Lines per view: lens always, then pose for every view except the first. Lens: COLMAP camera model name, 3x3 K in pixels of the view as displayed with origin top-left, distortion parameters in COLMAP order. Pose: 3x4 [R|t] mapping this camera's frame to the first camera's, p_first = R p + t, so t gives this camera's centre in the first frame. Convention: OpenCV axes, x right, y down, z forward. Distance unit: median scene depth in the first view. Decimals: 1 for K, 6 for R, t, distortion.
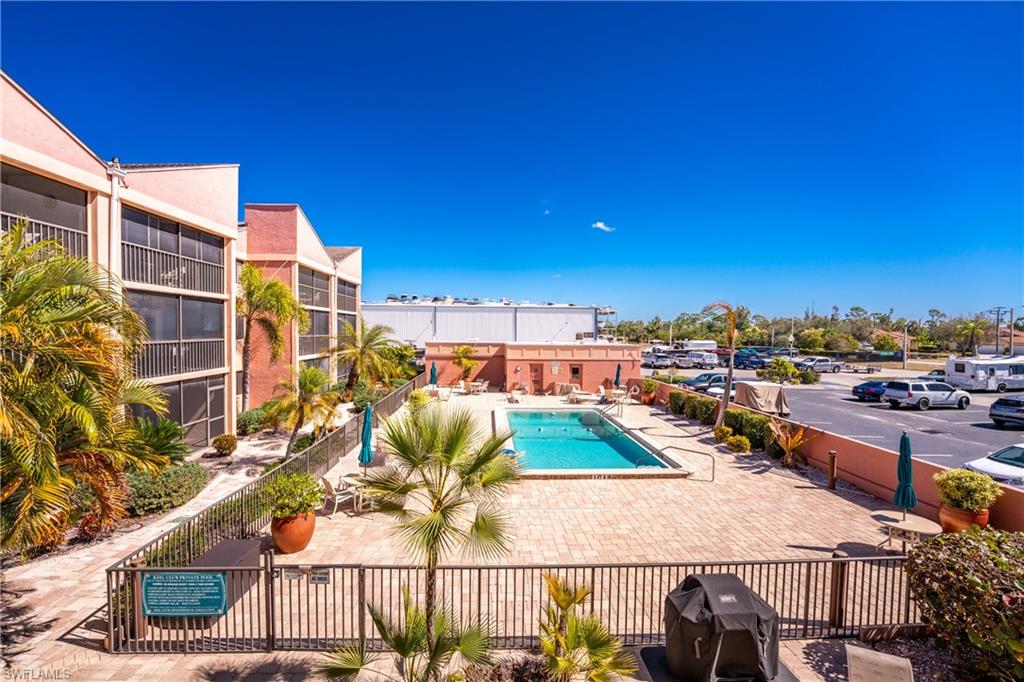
lens RADIAL K [[399.8, 0, 512.0], [0, 399.8, 341.0], [0, 0, 1]] dist [-0.033978, 0.006441]
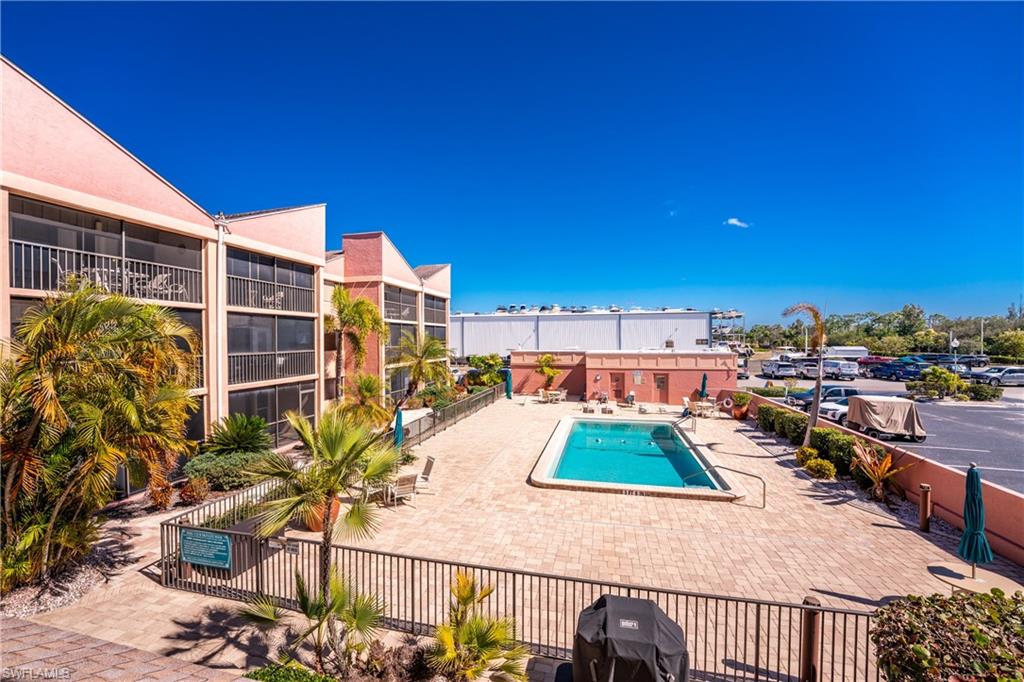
lens RADIAL K [[399.8, 0, 512.0], [0, 399.8, 341.0], [0, 0, 1]] dist [-0.033978, 0.006441]
pose [[0.964423, -0.012973, -0.264046, 0.163738], [0.007362, 0.999726, -0.022227, -0.002422], [0.264262, 0.019492, 0.964254, -0.001465]]
